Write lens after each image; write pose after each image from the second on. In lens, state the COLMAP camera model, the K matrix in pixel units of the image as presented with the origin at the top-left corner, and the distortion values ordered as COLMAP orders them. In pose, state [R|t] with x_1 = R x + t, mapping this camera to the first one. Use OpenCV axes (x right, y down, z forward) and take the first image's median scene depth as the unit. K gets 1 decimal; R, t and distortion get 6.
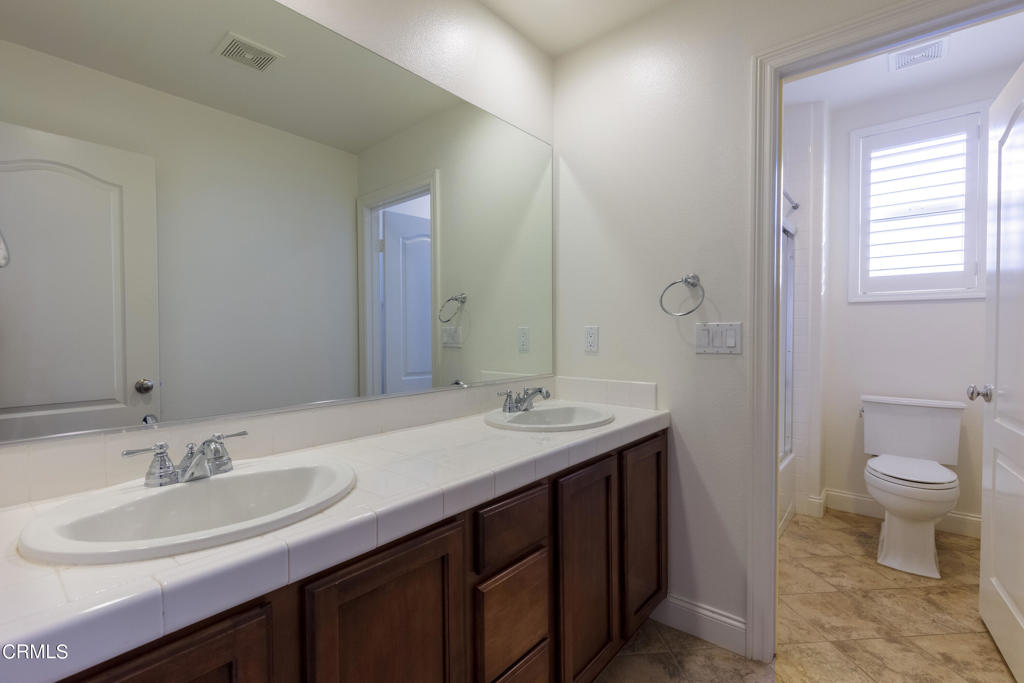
lens RADIAL K [[464.5, 0, 512.0], [0, 464.5, 341.5], [0, 0, 1]] dist [-0.000107, 0.000011]
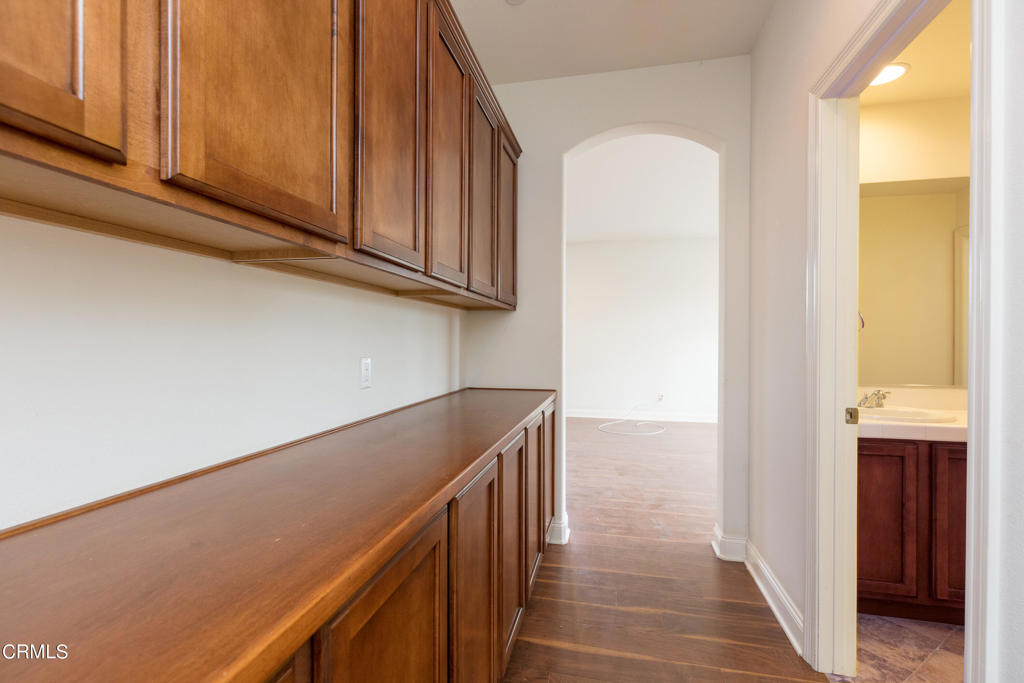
lens RADIAL K [[464.5, 0, 512.0], [0, 464.5, 341.5], [0, 0, 1]] dist [-0.000107, 0.000011]
pose [[0.470860, -0.007467, -0.882176, 0.734176], [-0.021319, 0.999576, -0.019840, 0.046763], [0.881950, 0.028149, 0.470501, -2.271753]]
